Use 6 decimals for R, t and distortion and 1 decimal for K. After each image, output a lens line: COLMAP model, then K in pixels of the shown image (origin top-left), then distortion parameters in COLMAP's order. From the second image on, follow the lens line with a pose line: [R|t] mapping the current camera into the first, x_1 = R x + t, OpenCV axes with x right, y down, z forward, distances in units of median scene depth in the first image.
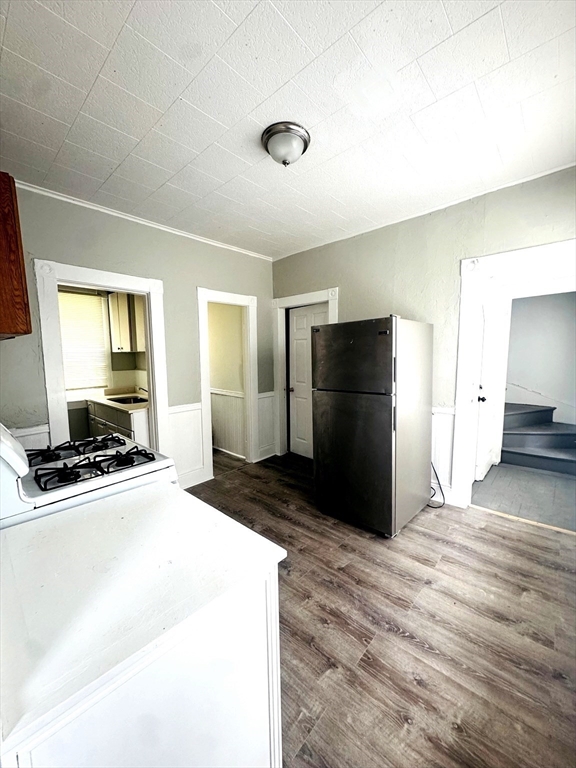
lens RADIAL K [[308.6, 0, 291.1], [0, 308.6, 380.8], [0, 0, 1]] dist [0.001009, 0.000553]
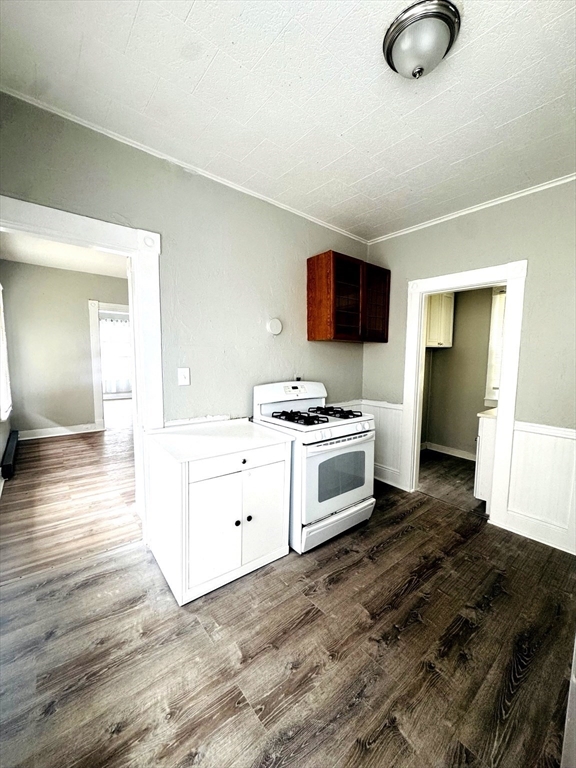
lens RADIAL K [[308.6, 0, 292.8], [0, 308.6, 386.2], [0, 0, 1]] dist [0.001009, 0.000553]
pose [[-0.150460, 0.114888, -0.981918, 0.915300], [-0.098828, 0.986501, 0.130568, -0.101545], [0.983664, 0.116686, -0.137075, 1.086897]]
